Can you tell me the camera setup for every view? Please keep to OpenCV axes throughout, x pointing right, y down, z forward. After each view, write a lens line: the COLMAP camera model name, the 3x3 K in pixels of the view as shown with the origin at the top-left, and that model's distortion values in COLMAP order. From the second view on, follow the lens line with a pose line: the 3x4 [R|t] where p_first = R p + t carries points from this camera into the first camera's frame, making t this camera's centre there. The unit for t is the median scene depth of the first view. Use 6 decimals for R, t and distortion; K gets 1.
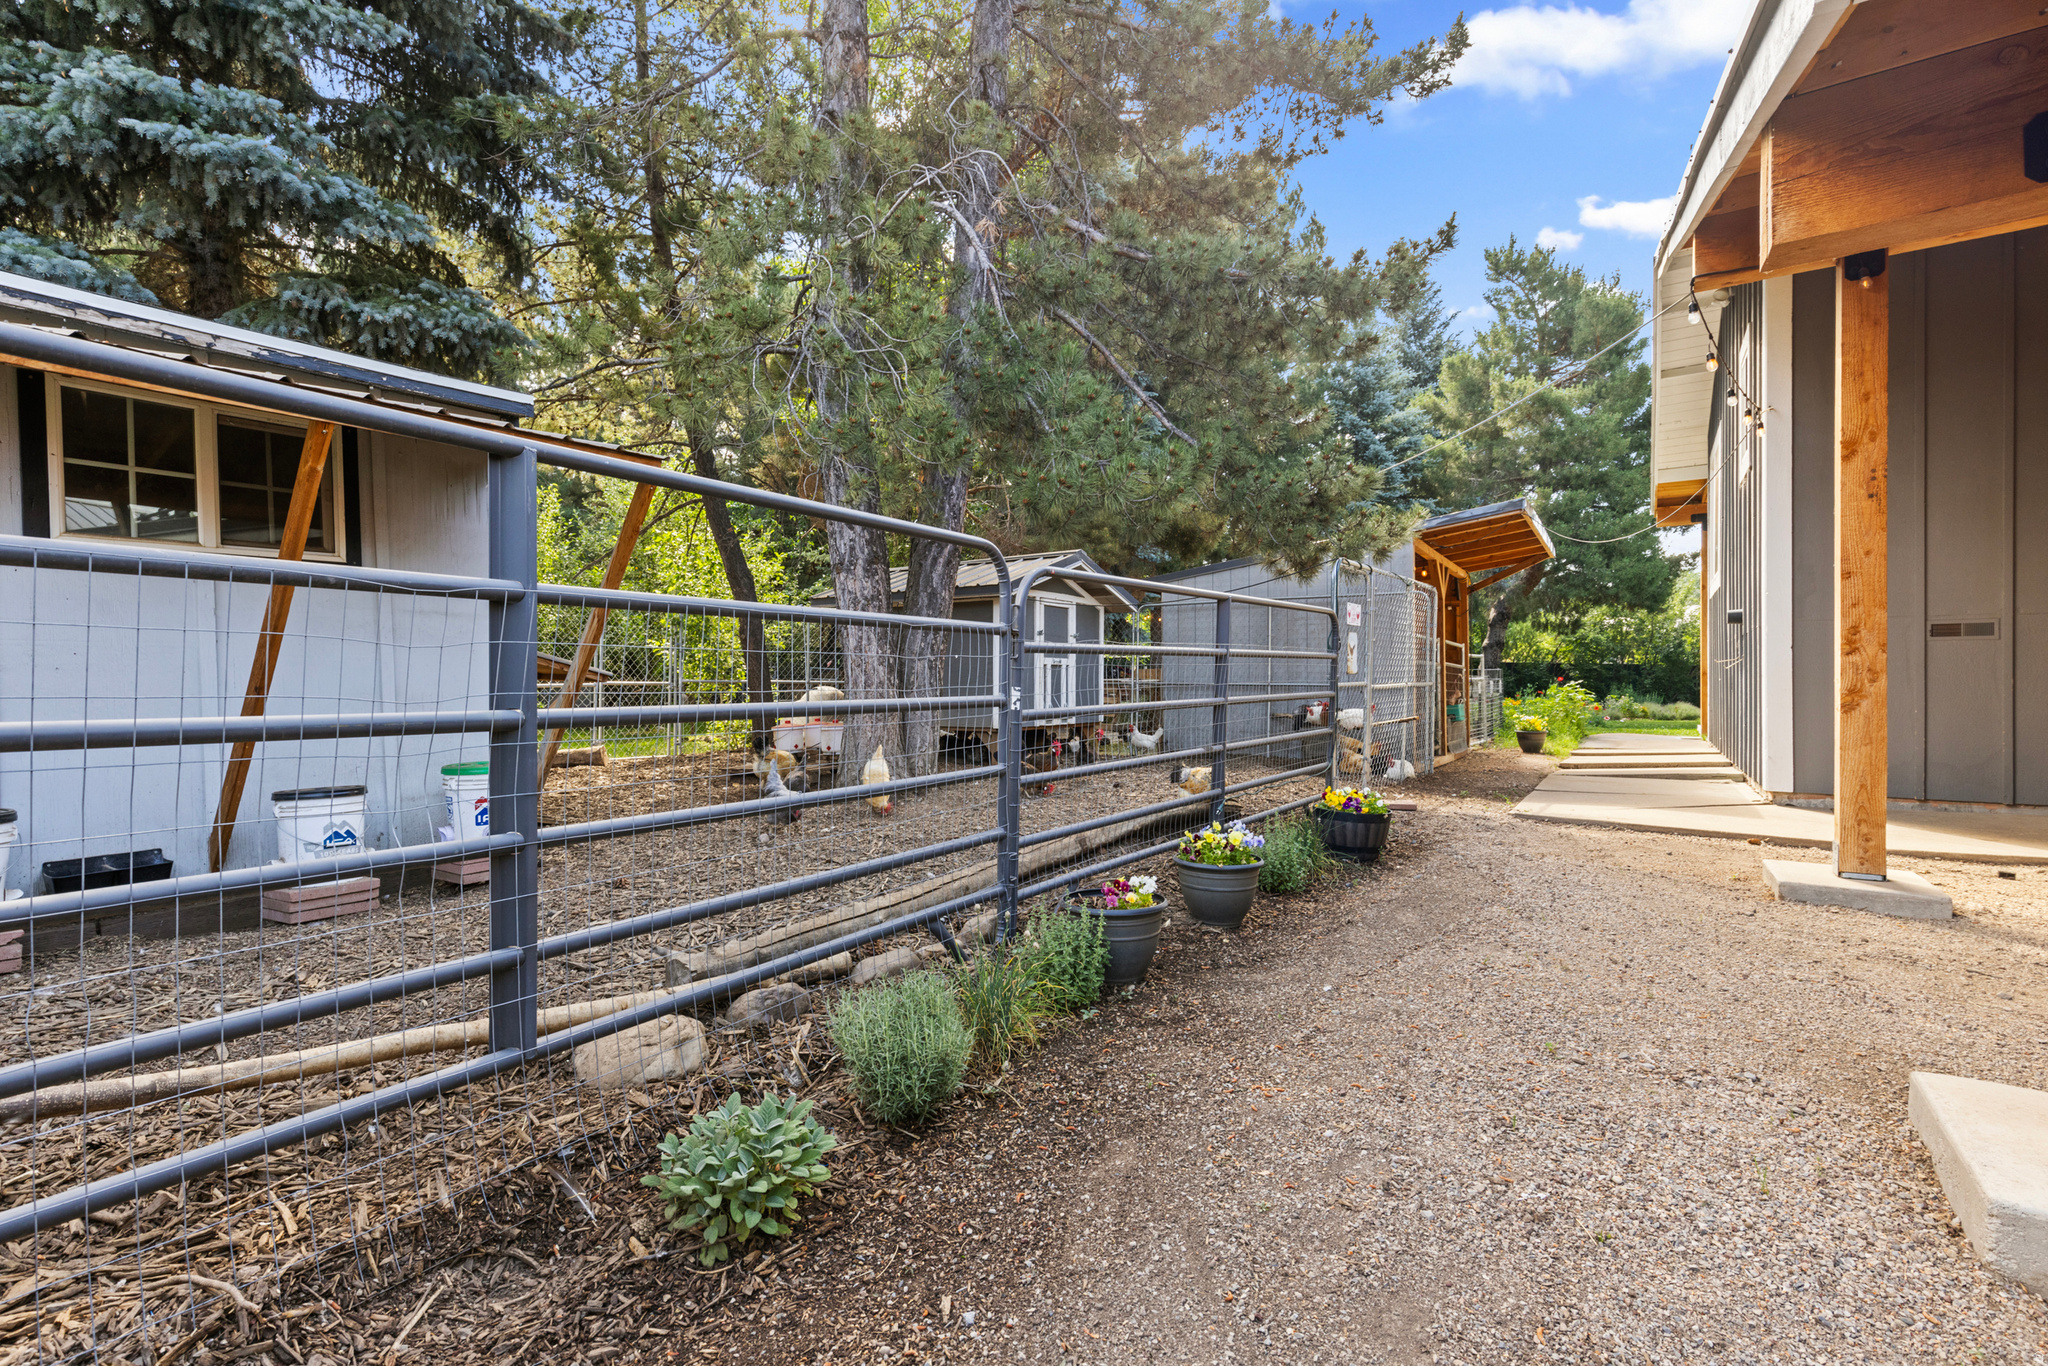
lens RADIAL K [[922.6, 0, 1030.5], [0, 922.6, 687.7], [0, 0, 1]] dist [0.004411, -0.001521]
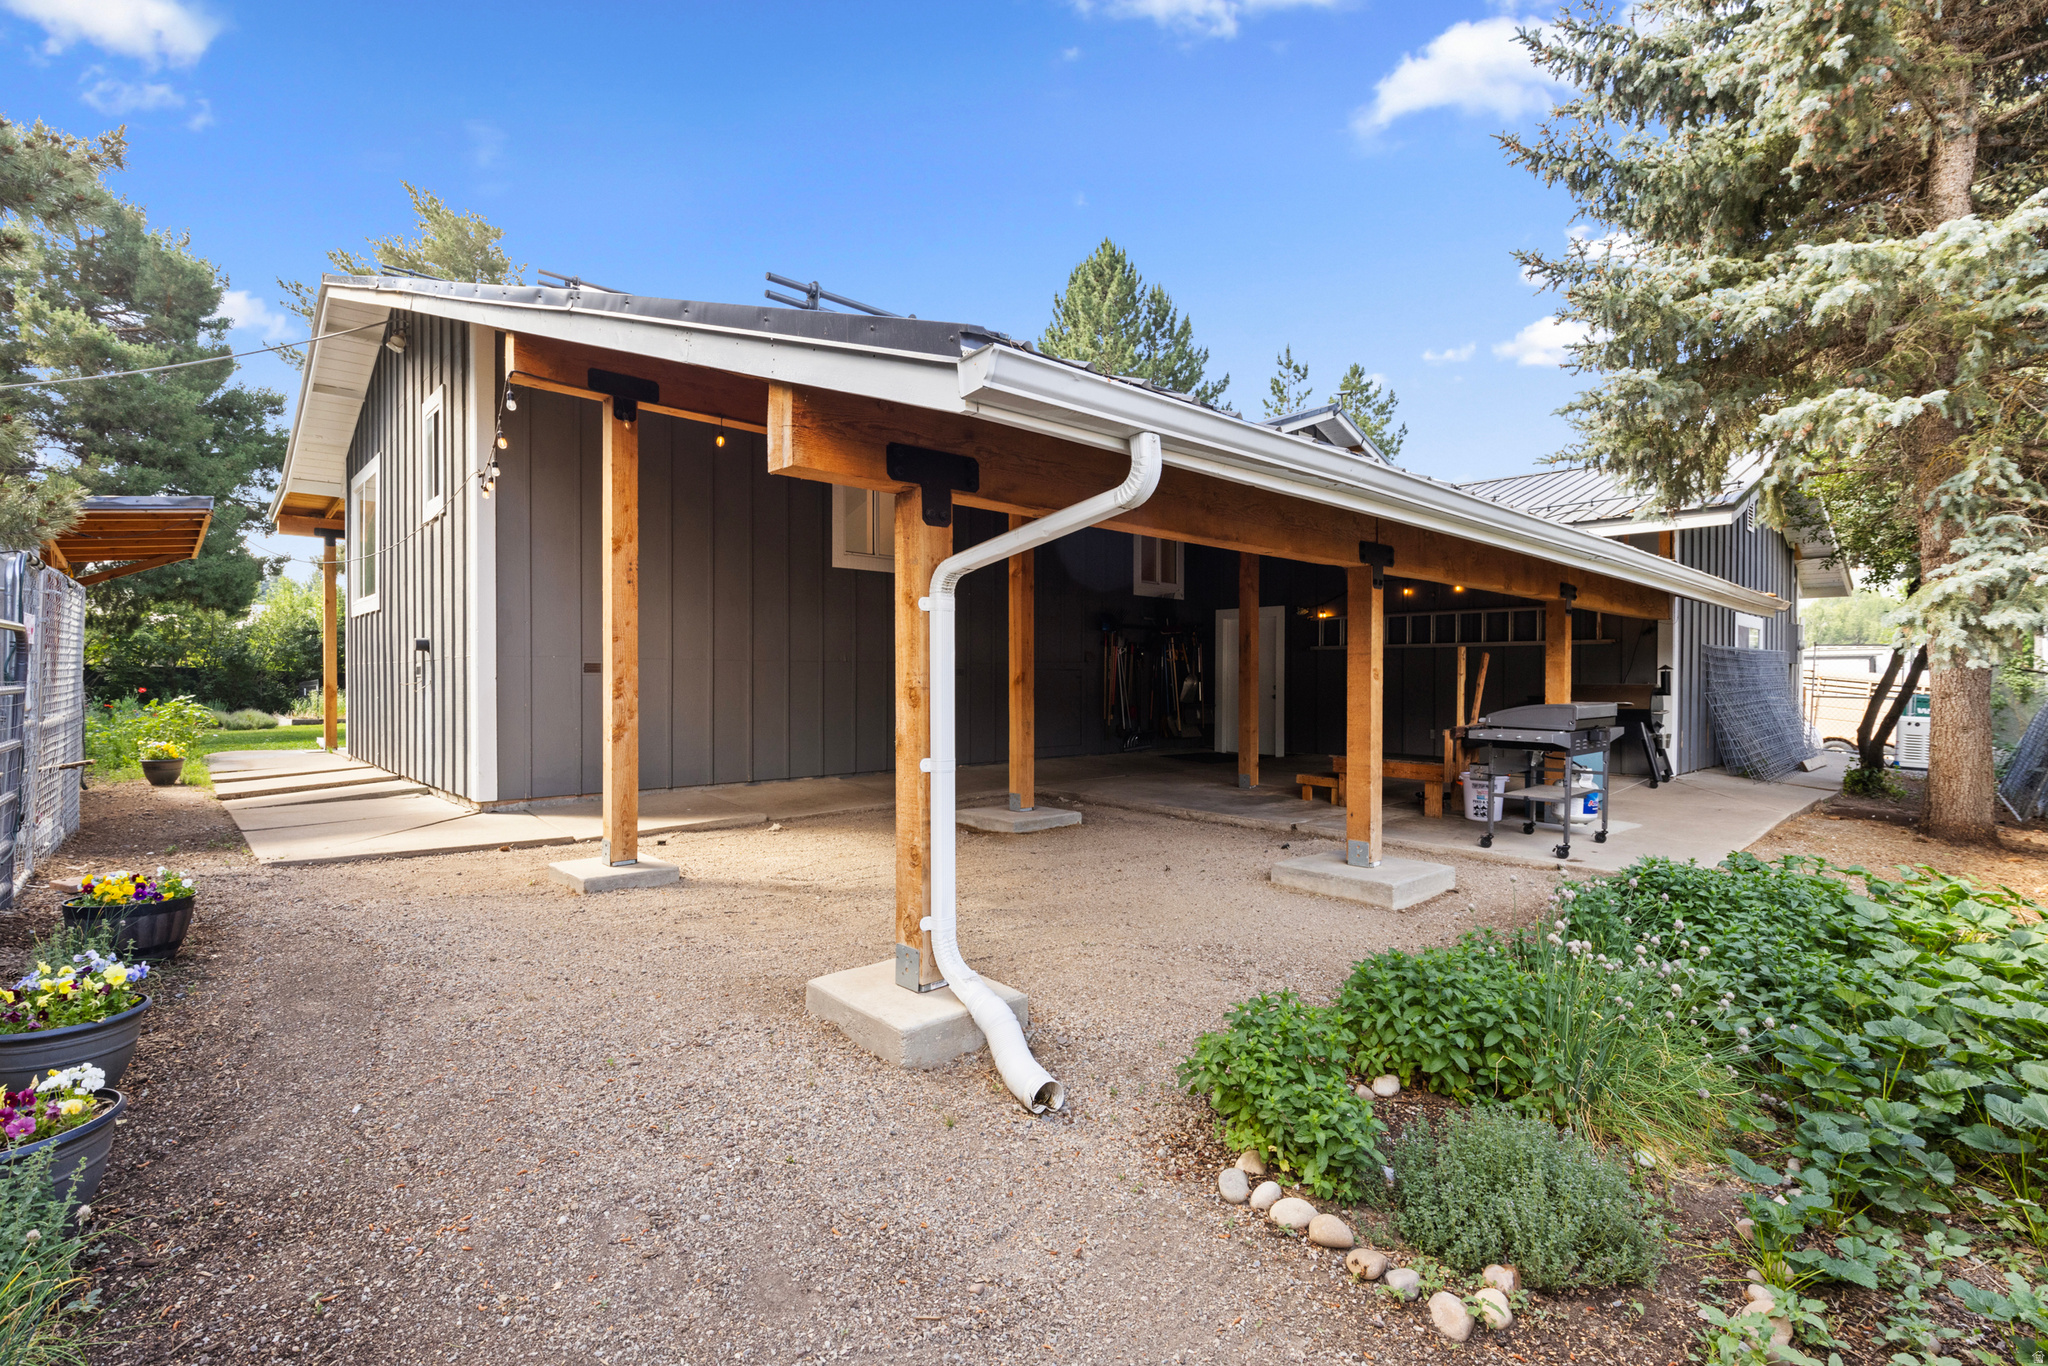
lens RADIAL K [[892.1, 0, 1032.2], [0, 892.1, 684.7], [0, 0, 1]] dist [0.000219, -0.000461]
pose [[0.230352, 0.007041, 0.973082, -0.209246], [0.001717, 0.999969, -0.007642, -0.040378], [-0.973106, 0.003431, 0.230333, 0.106923]]
